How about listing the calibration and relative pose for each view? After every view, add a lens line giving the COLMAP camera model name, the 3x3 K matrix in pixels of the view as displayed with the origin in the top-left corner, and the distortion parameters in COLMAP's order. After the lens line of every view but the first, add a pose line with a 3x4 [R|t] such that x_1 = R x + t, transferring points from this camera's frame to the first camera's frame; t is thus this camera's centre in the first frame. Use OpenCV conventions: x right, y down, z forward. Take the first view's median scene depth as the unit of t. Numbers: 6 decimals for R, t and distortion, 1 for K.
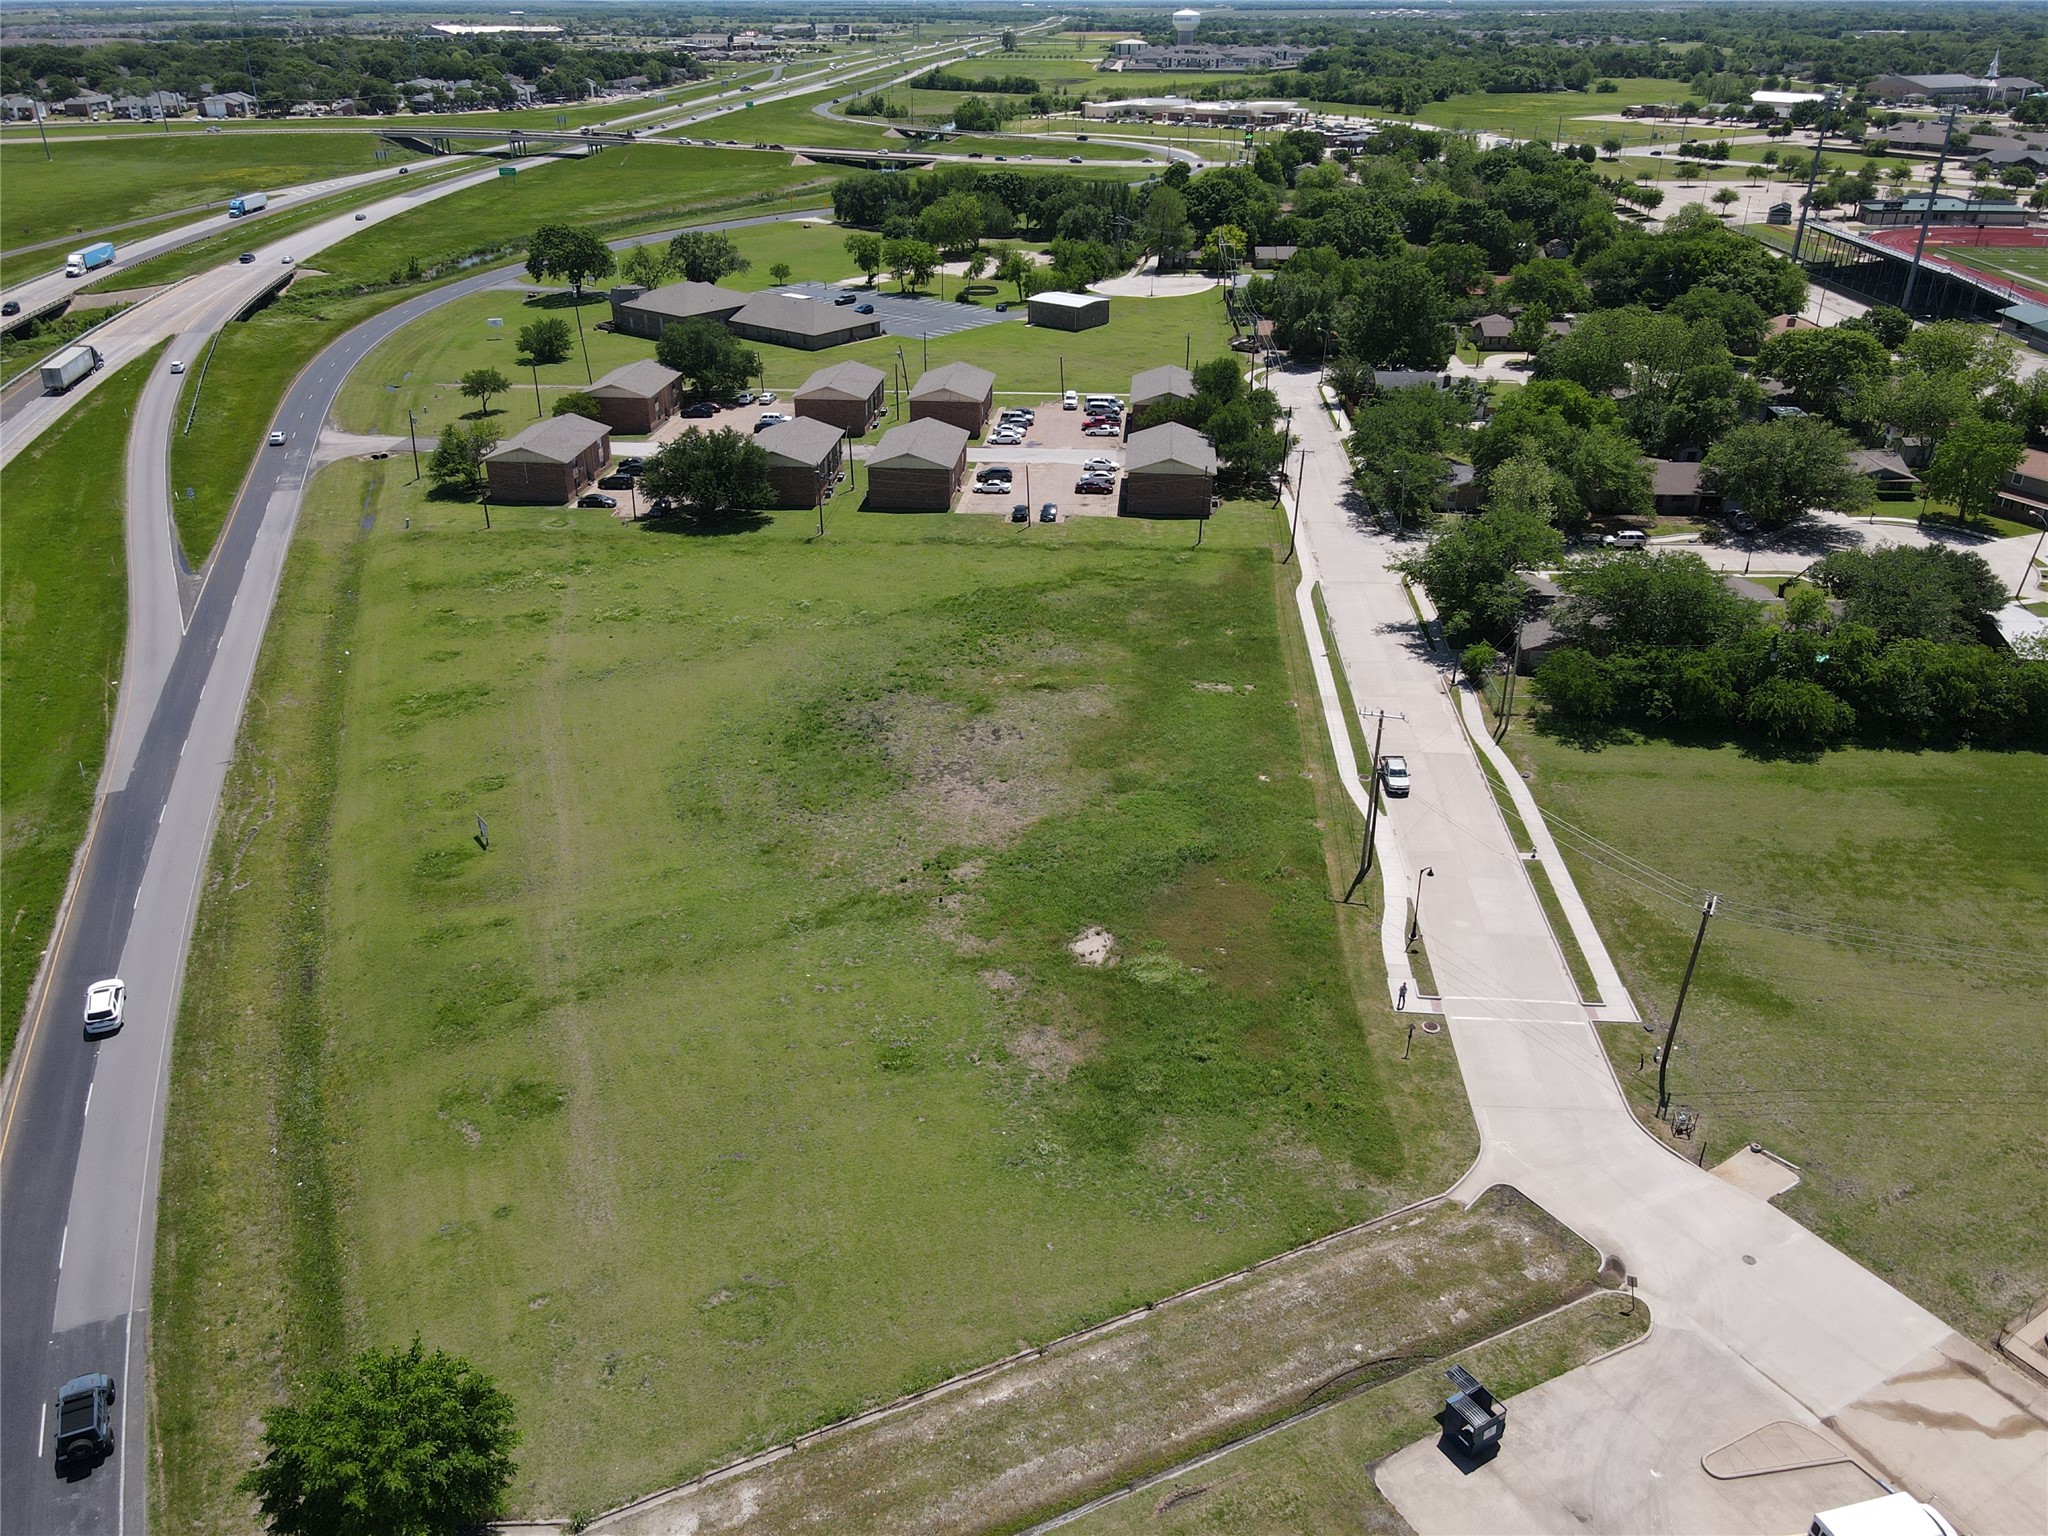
lens RADIAL K [[1495.9, 0, 1022.3], [0, 1495.9, 779.4], [0, 0, 1]] dist [-0.004331, 0.037347]
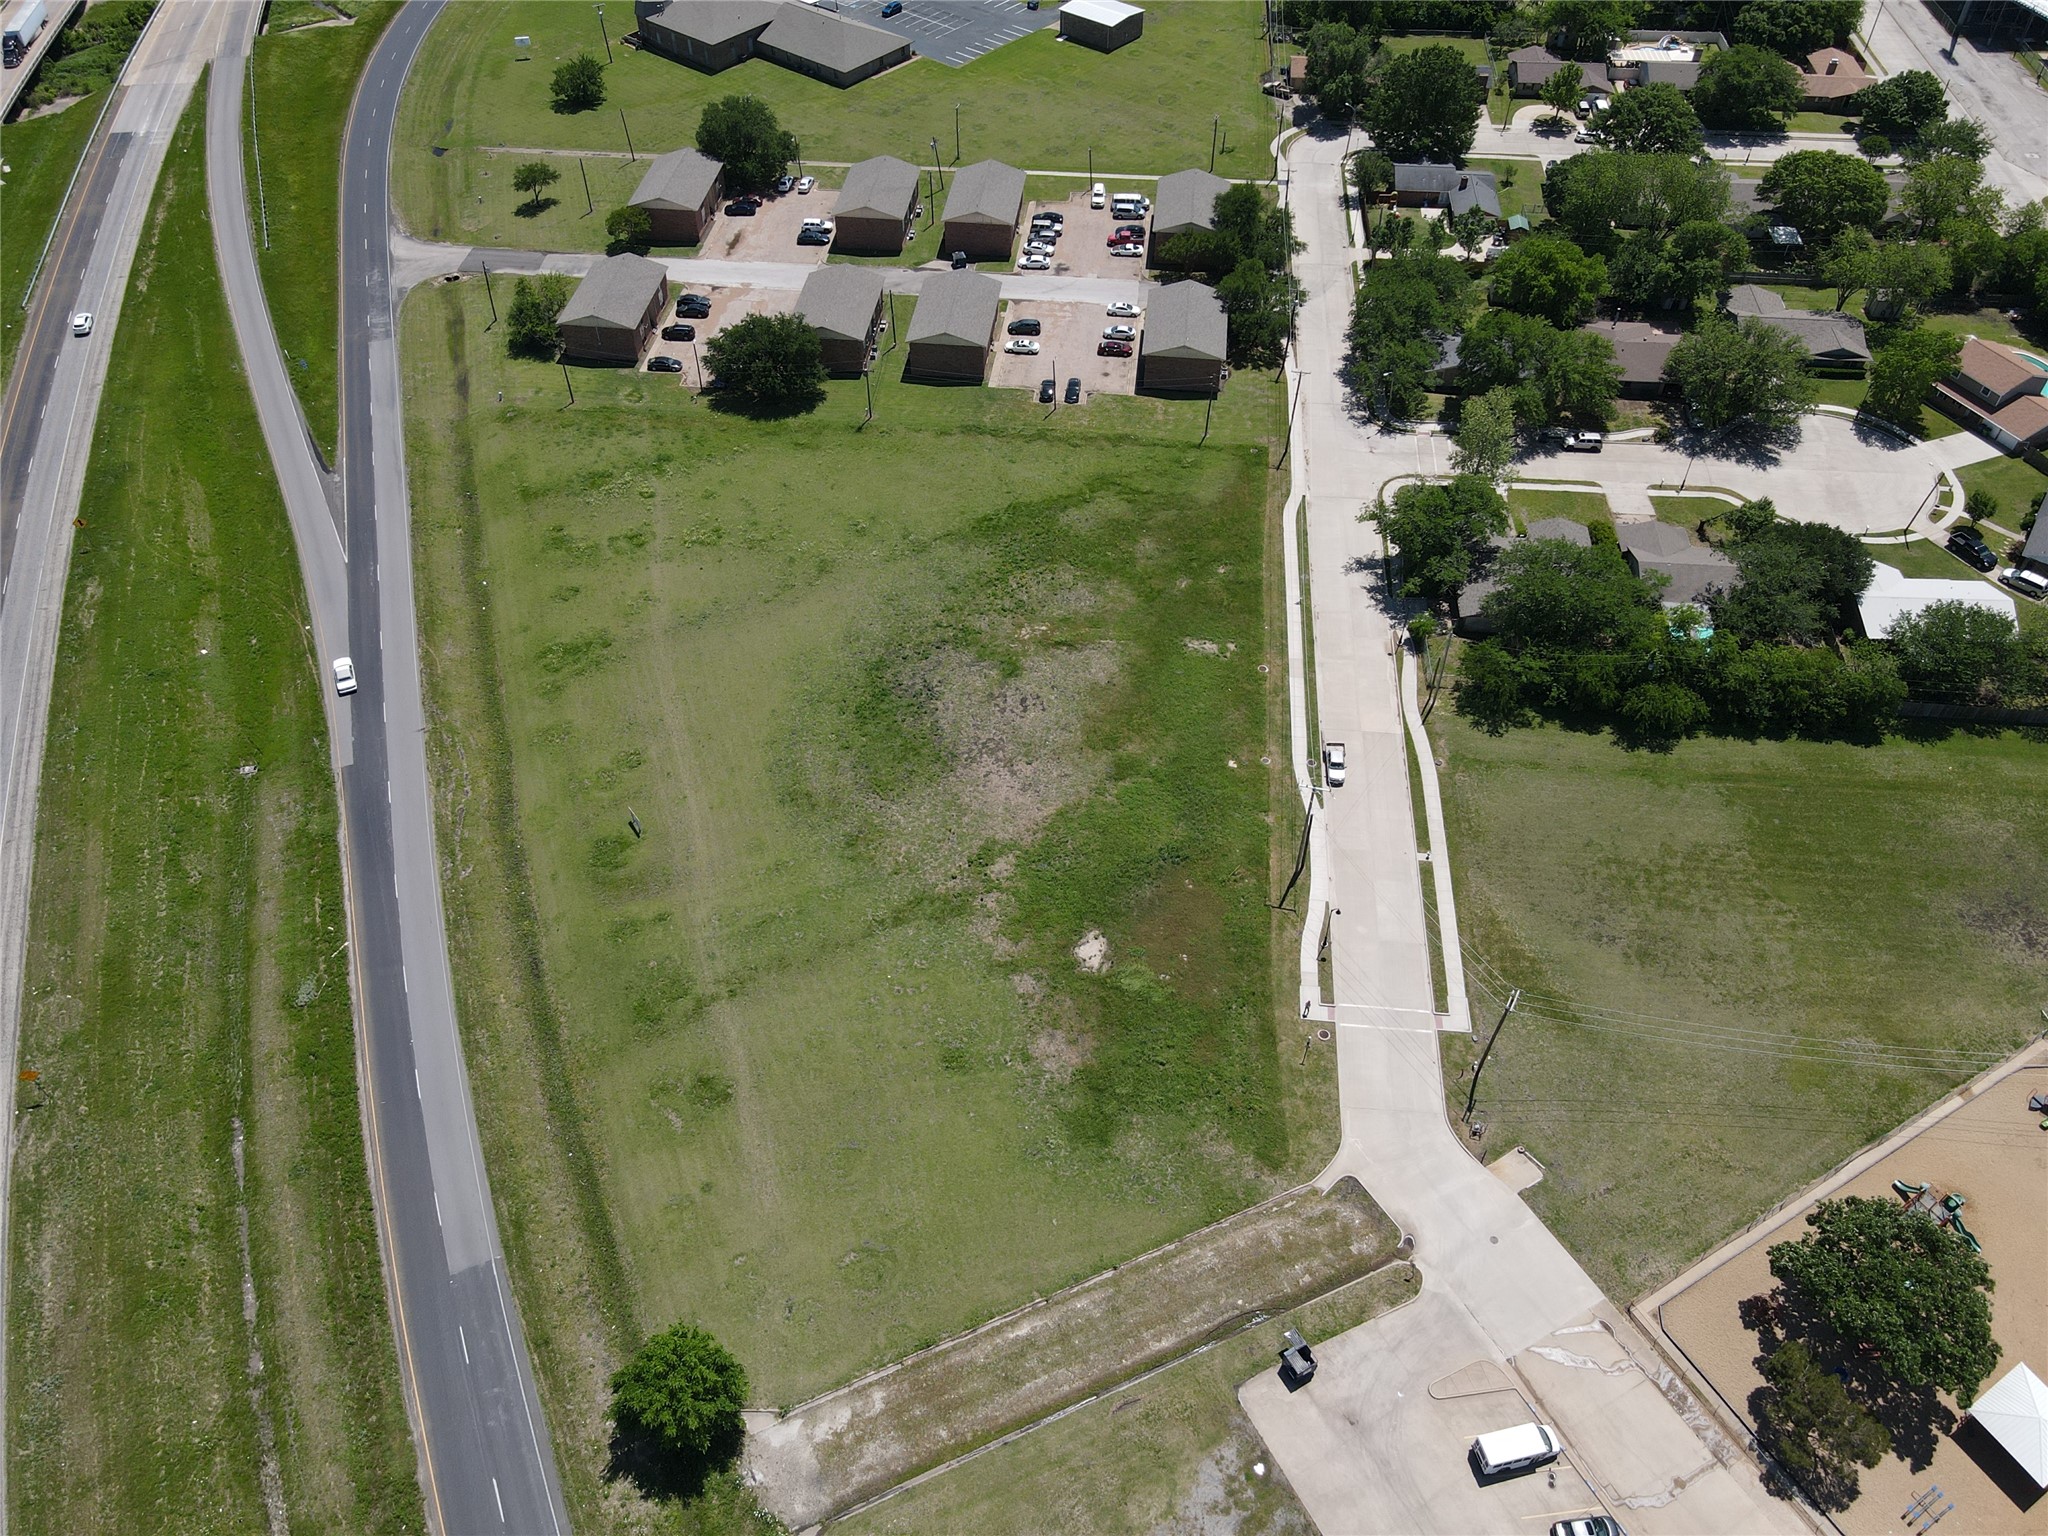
lens RADIAL K [[1487.5, 0, 1021.8], [0, 1487.5, 778.5], [0, 0, 1]] dist [-0.009958, 0.052753]
pose [[0.999795, 0.013091, -0.015457, 0.001255], [-0.007187, 0.942719, 0.333511, -0.442798], [0.018937, -0.333332, 0.942619, -0.222312]]
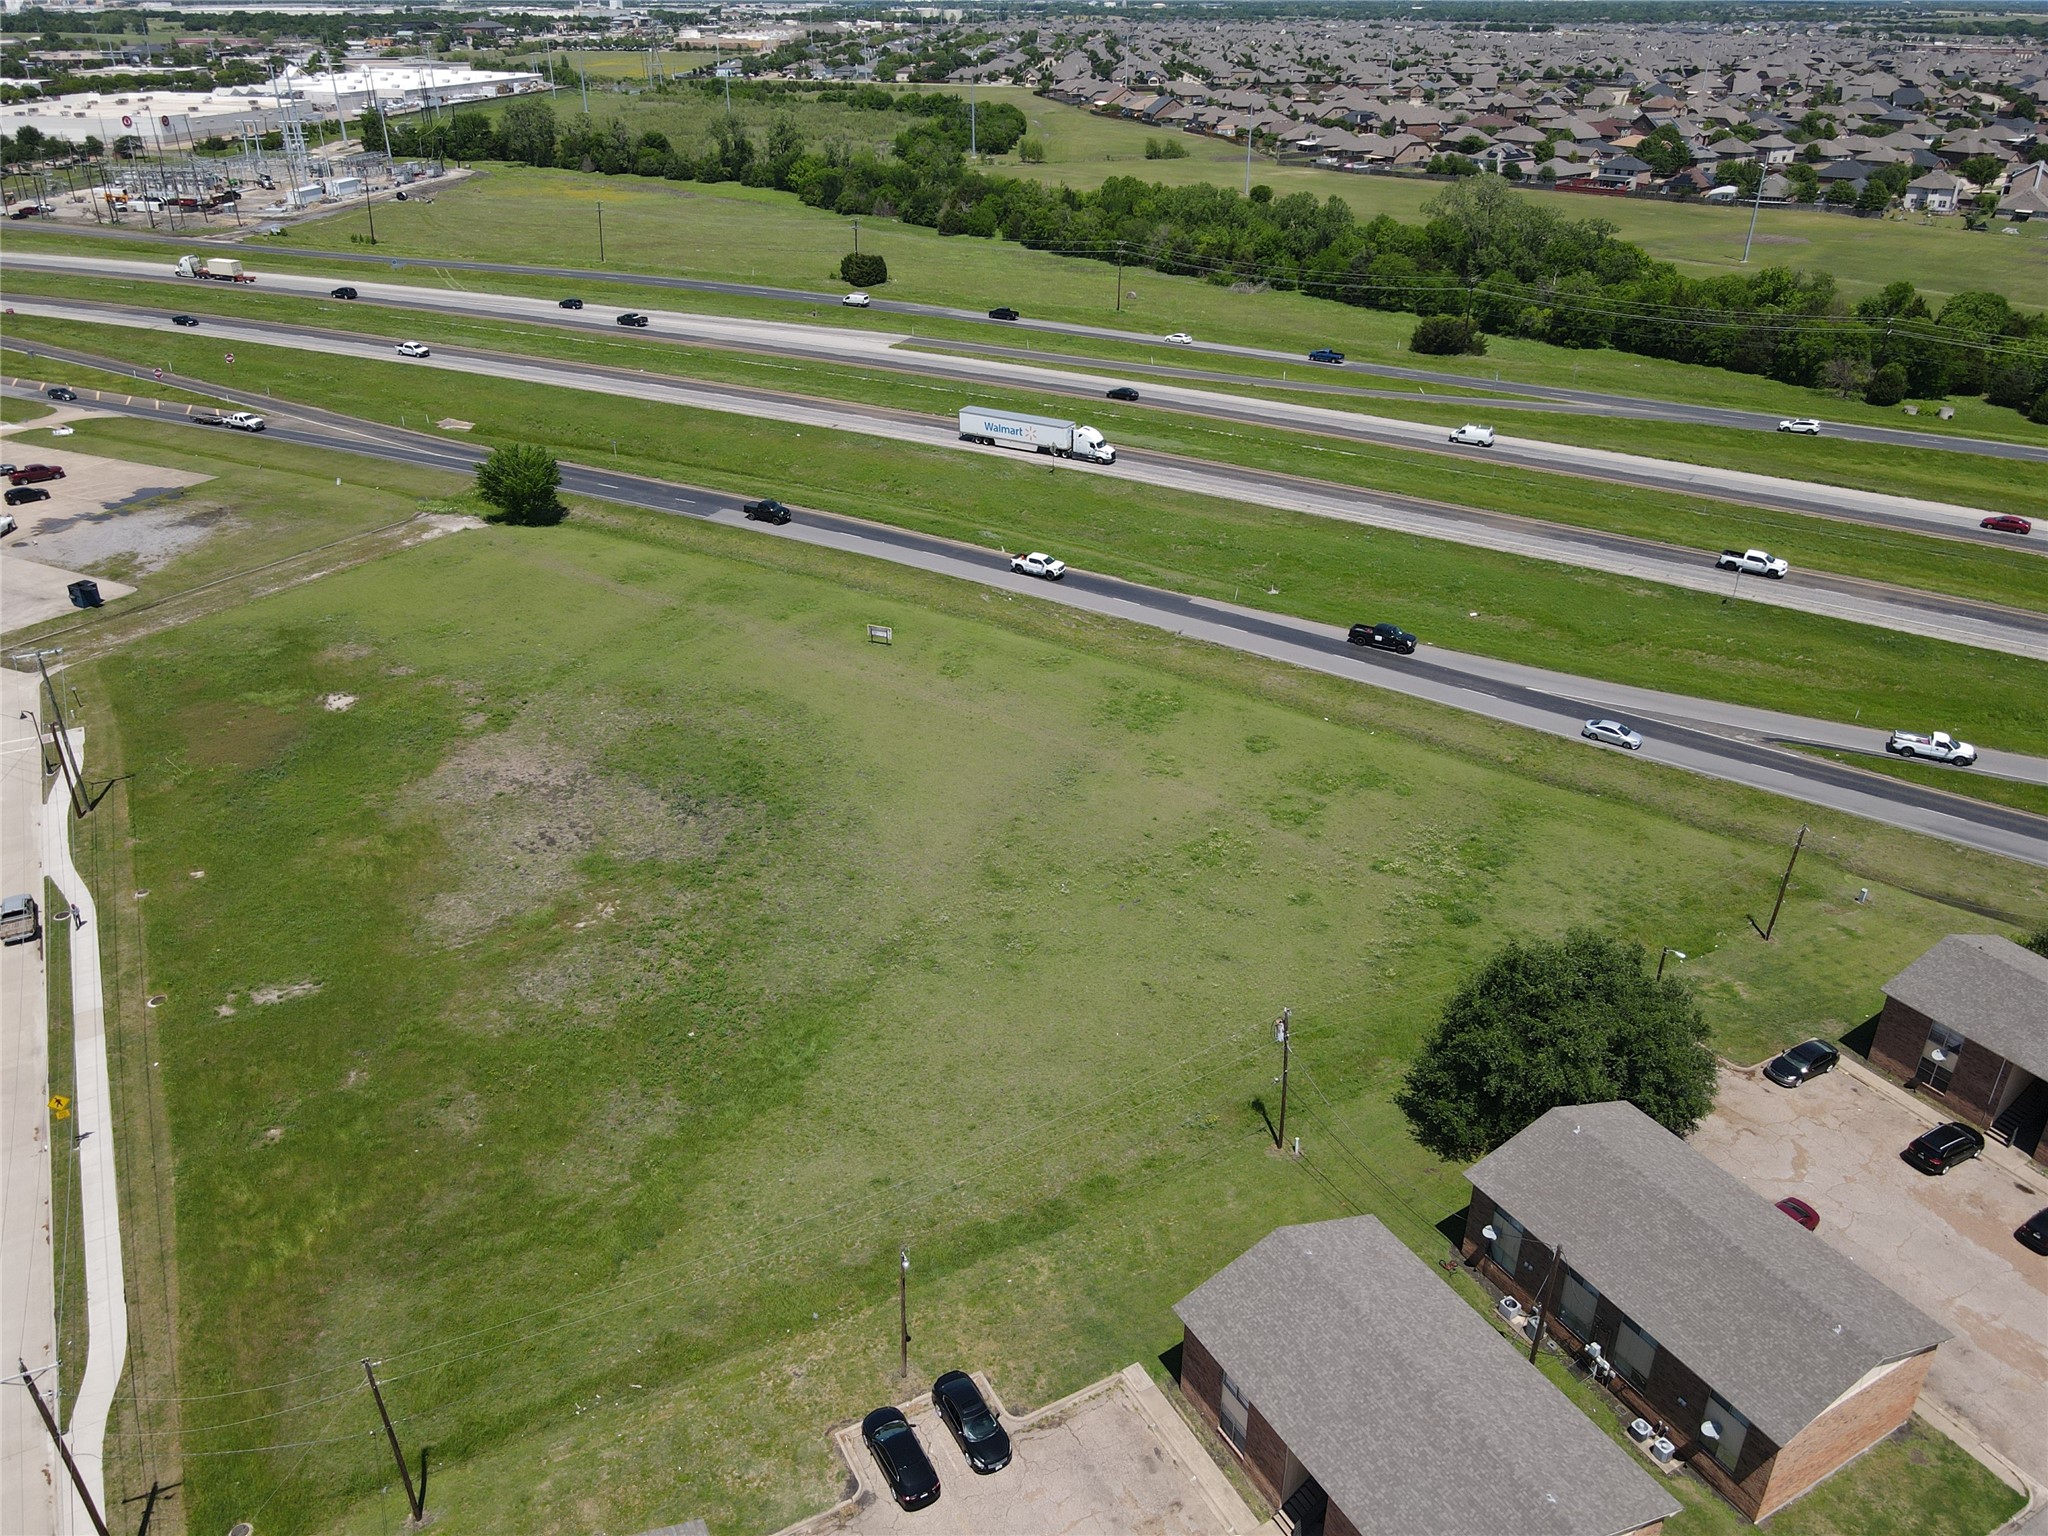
lens RADIAL K [[1495.9, 0, 1022.3], [0, 1495.9, 779.4], [0, 0, 1]] dist [-0.004331, 0.037347]
pose [[-0.821903, 0.266405, -0.503492, 0.205688], [-0.266601, 0.601207, 0.753309, -0.871834], [0.503388, 0.753378, -0.423110, 1.681084]]
